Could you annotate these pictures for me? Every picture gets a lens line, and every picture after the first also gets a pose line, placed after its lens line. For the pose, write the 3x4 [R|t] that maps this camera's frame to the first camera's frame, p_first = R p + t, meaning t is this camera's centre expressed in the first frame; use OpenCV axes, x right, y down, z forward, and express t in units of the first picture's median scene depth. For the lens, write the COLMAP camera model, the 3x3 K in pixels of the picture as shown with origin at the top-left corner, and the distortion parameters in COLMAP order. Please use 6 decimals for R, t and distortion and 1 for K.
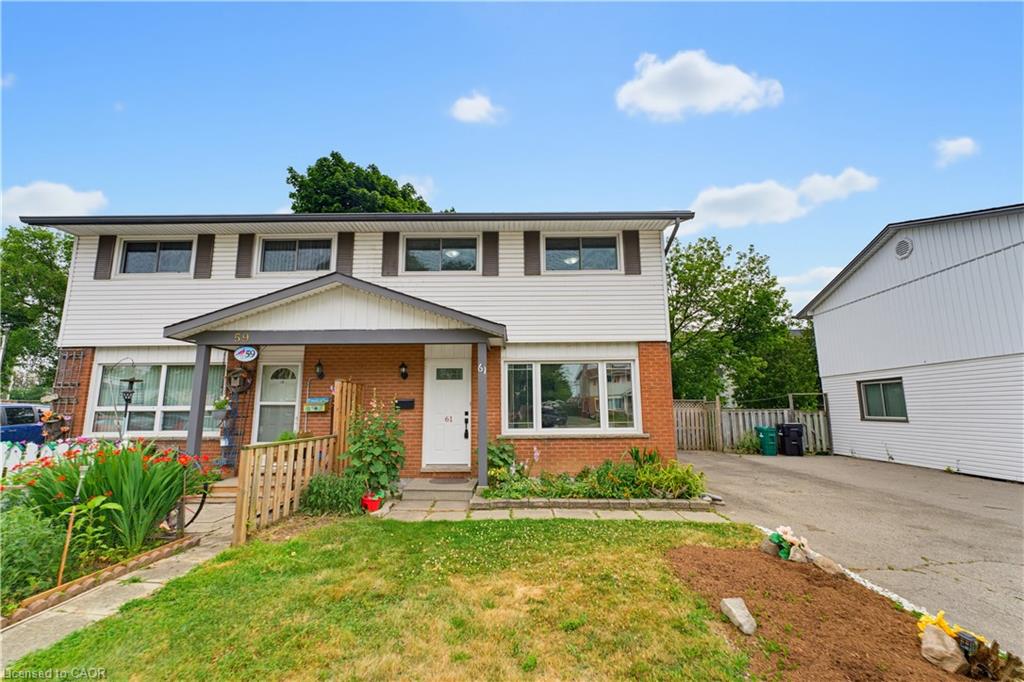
lens RADIAL K [[409.0, 0, 510.0], [0, 409.0, 347.8], [0, 0, 1]] dist [0.000819, 0.000119]
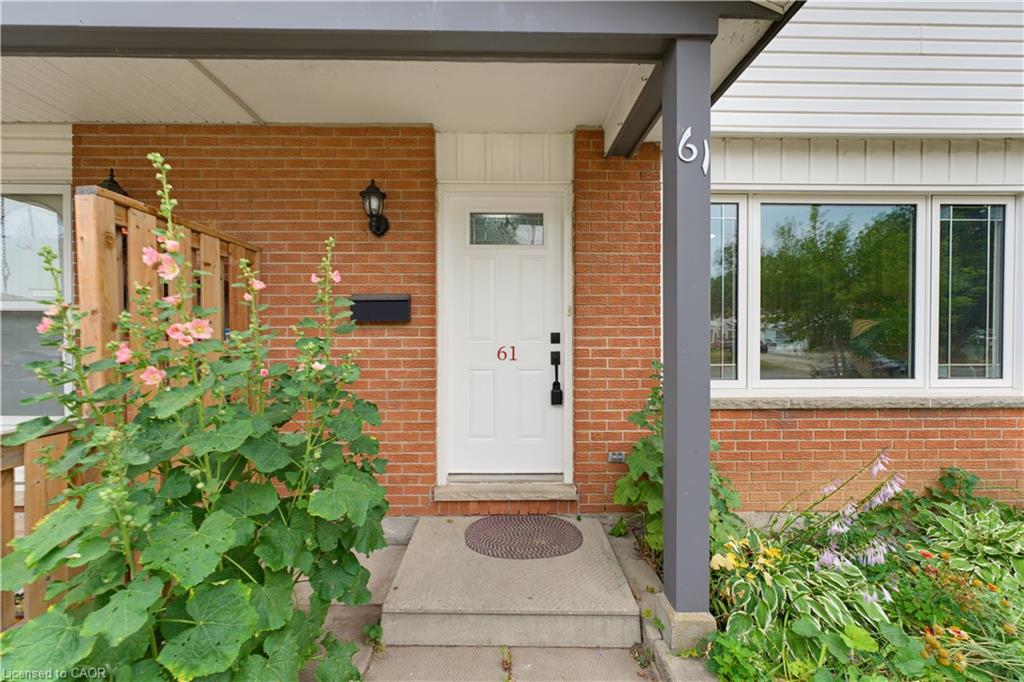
lens RADIAL K [[409.0, 0, 510.0], [0, 409.0, 347.8], [0, 0, 1]] dist [0.000819, 0.000119]
pose [[0.999728, 0.004519, 0.022865, -0.157061], [-0.008156, 0.986830, 0.161558, 0.112033], [-0.021834, -0.161700, 0.986598, 0.649077]]
